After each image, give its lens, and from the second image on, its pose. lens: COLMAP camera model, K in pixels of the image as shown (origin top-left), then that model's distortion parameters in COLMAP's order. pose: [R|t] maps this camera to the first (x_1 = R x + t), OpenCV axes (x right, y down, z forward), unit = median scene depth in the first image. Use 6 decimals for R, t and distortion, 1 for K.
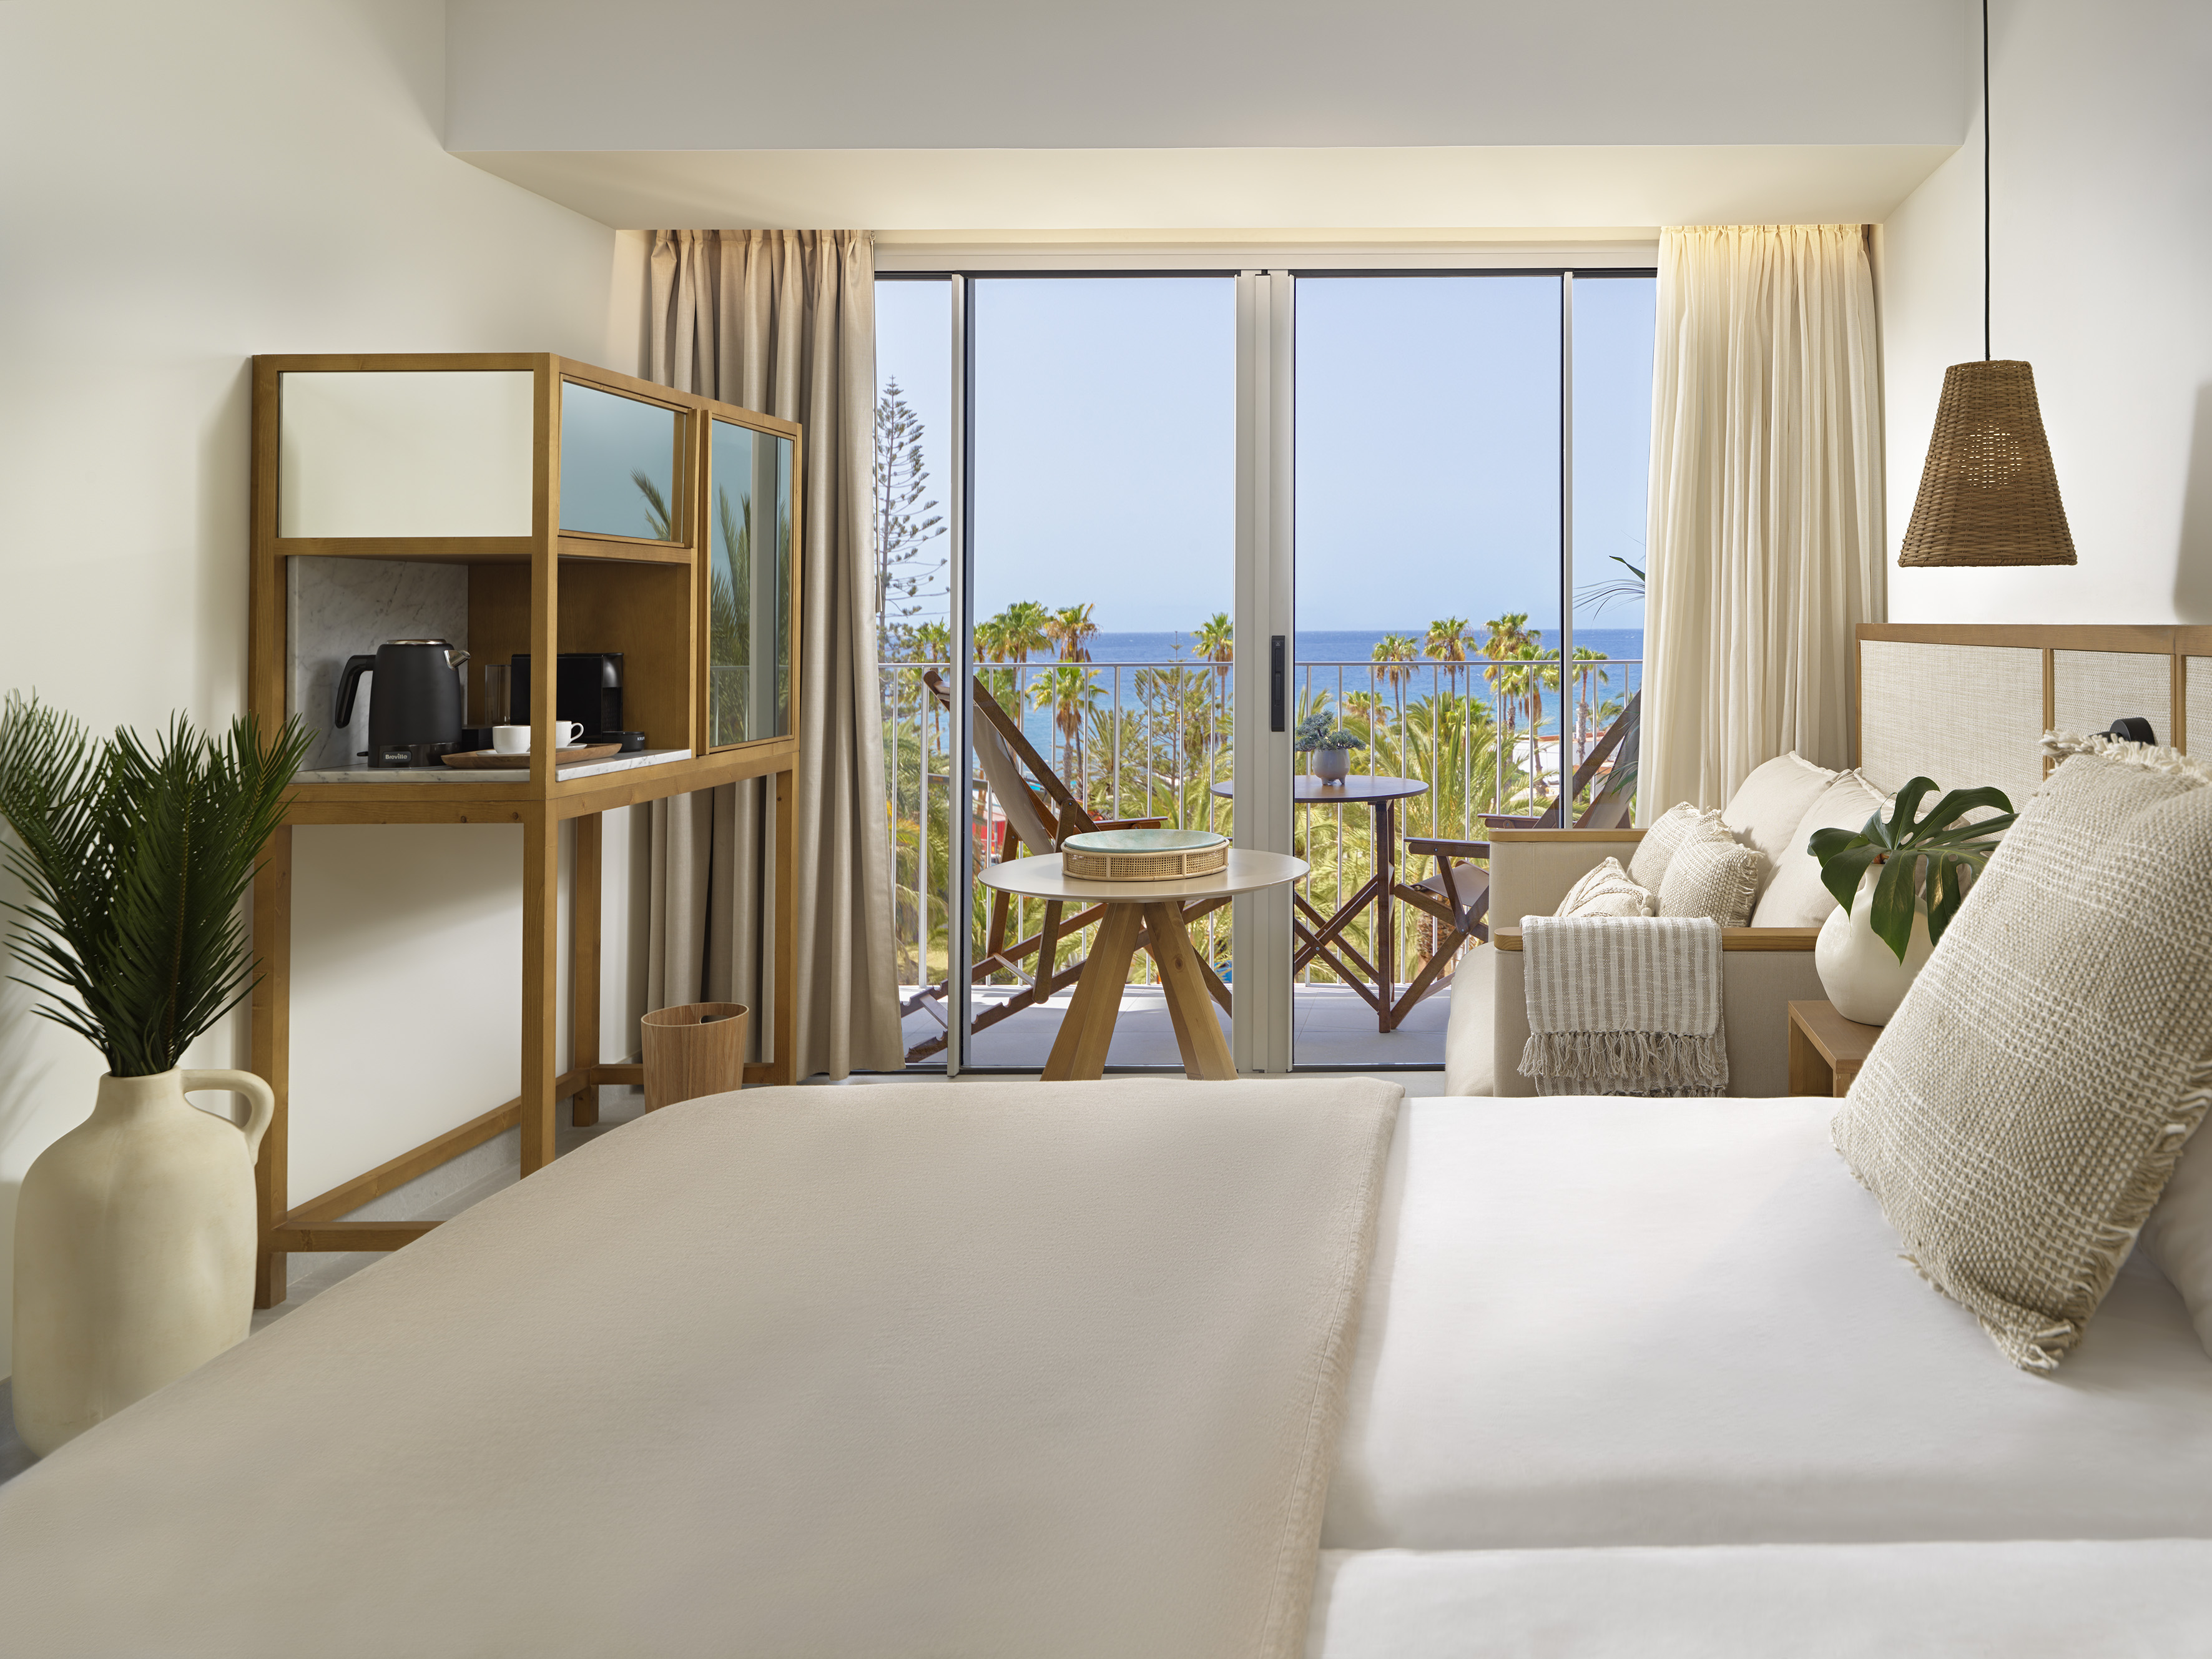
lens RADIAL K [[1544.4, 0, 1106.0], [0, 1544.4, 829.5], [0, 0, 1]] dist [-0.000795, -0.001352]
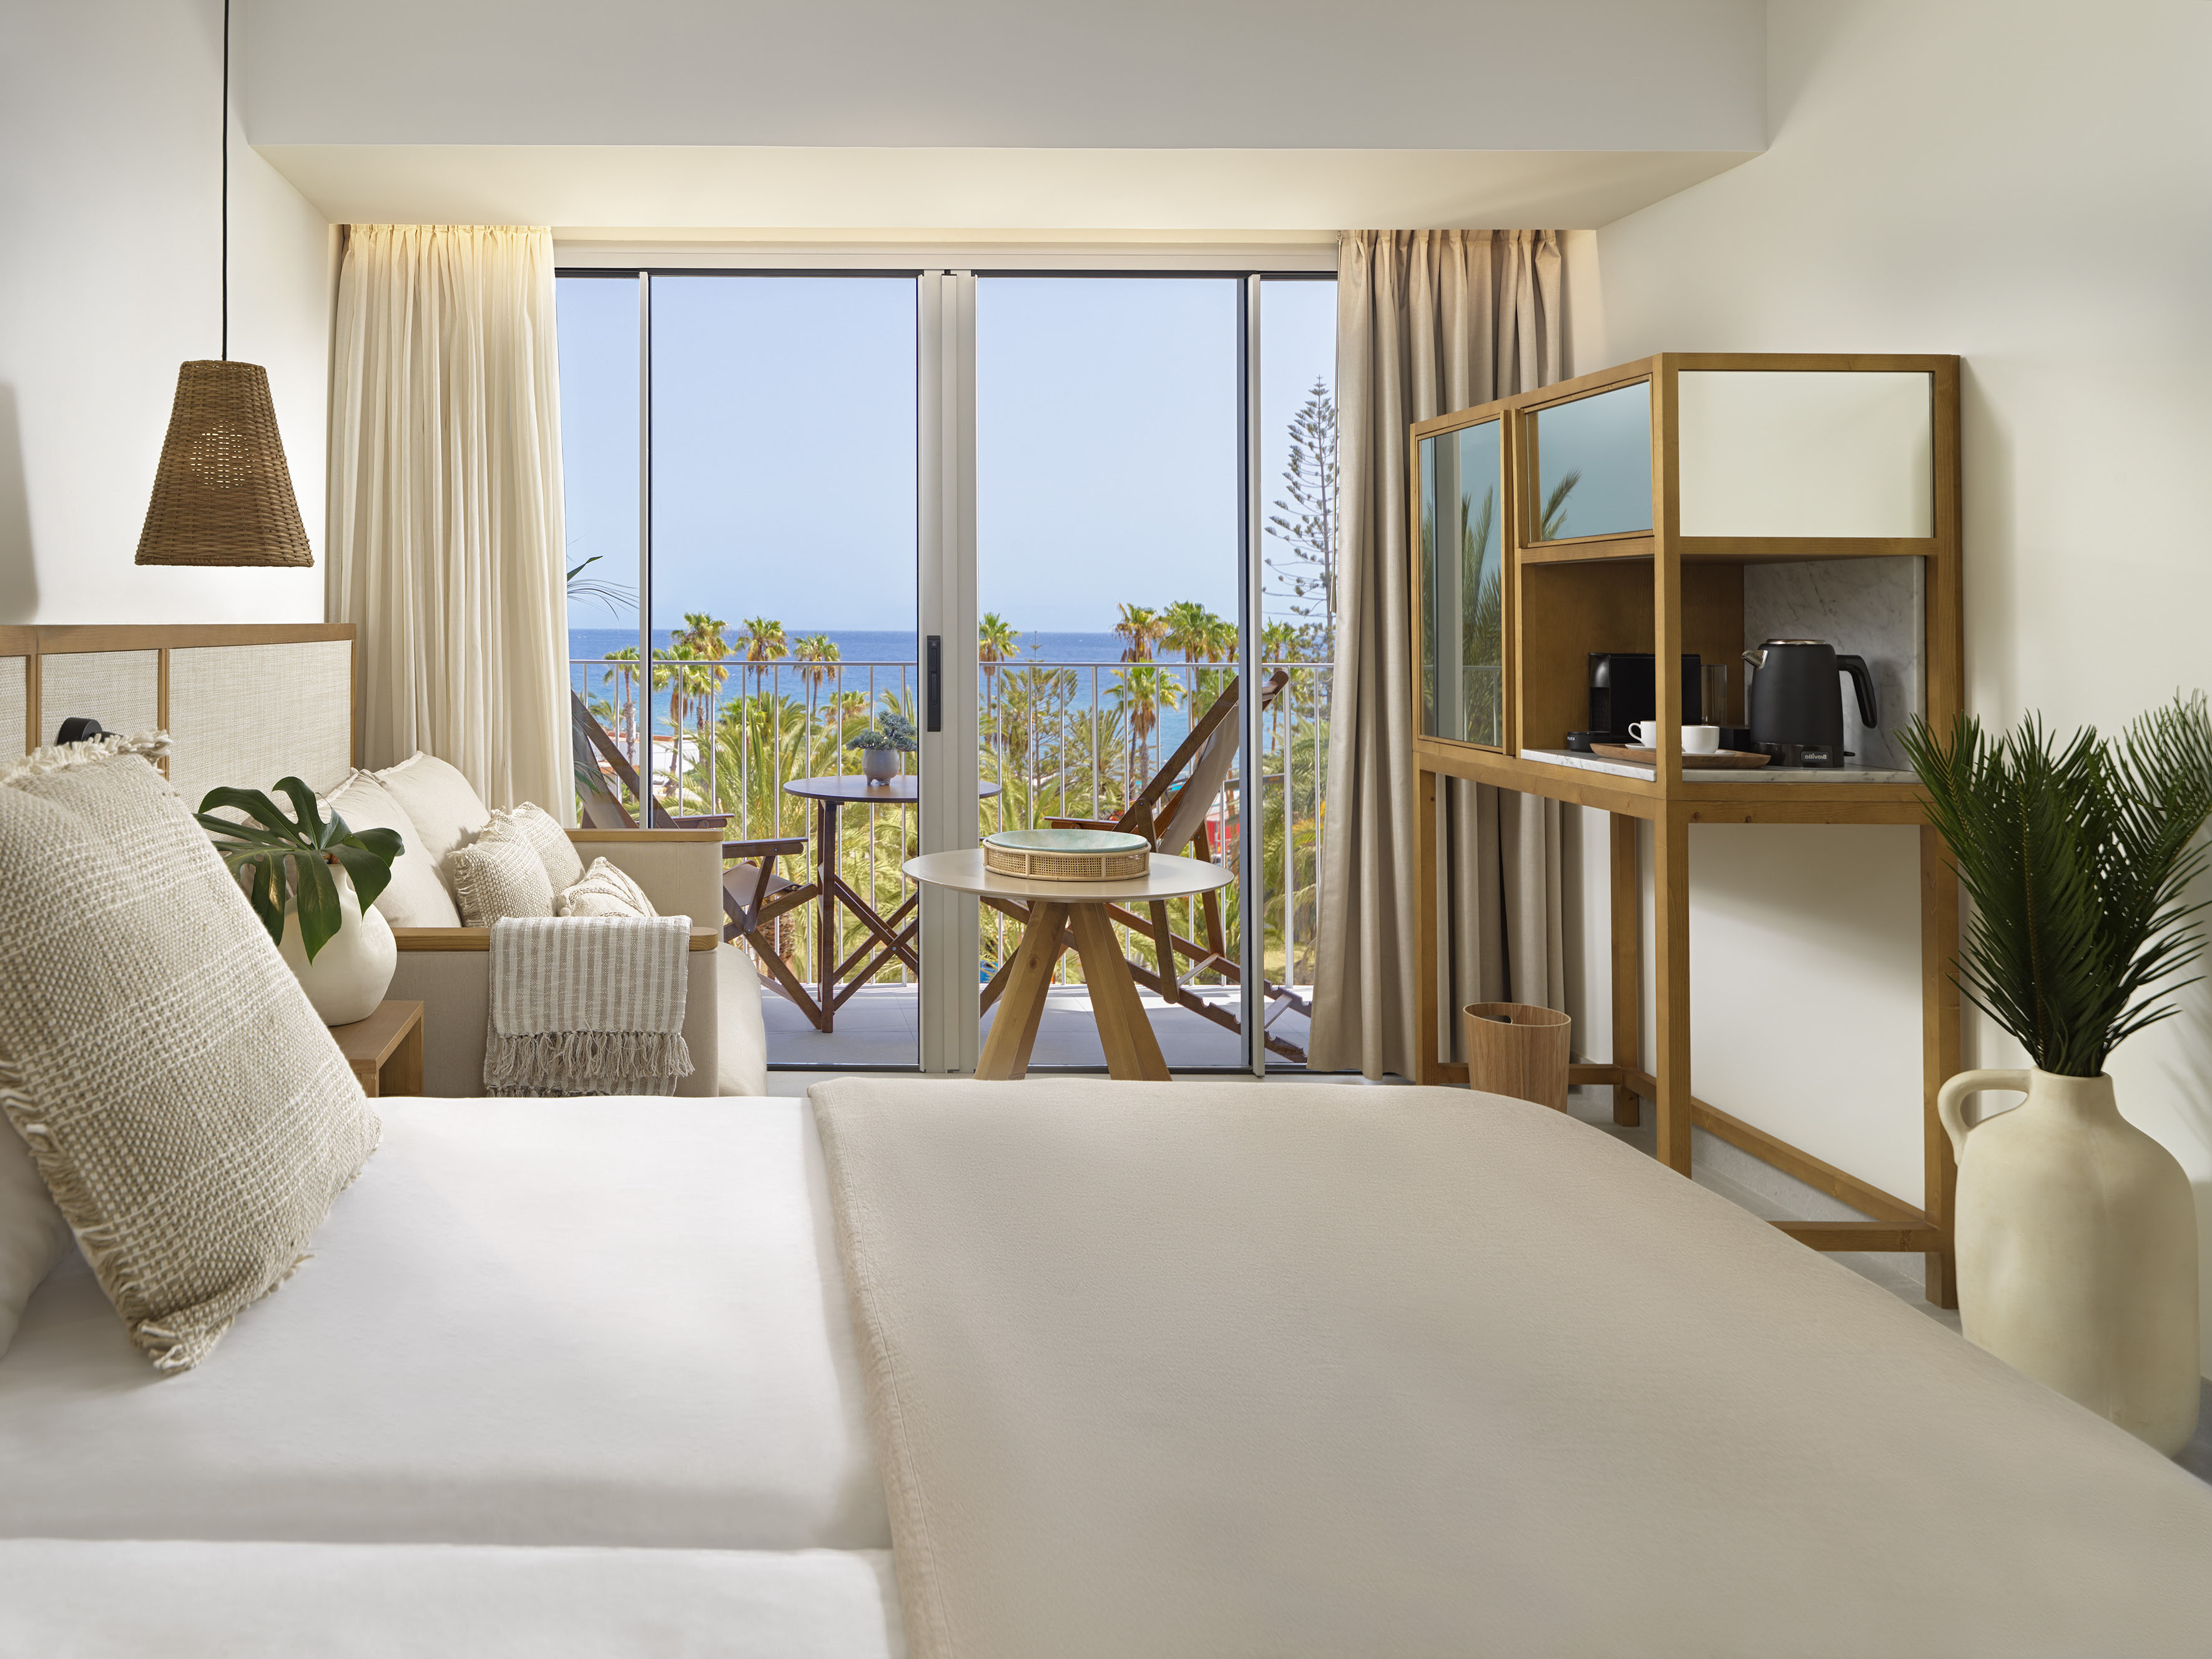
lens RADIAL K [[1544.4, 0, 1106.0], [0, 1544.4, 829.5], [0, 0, 1]] dist [-0.000795, -0.001352]
pose [[0.999916, 0.005119, 0.011937, 0.352615], [-0.005120, 0.999987, 0.000047, -0.000951], [-0.011937, -0.000108, 0.999929, -0.002030]]
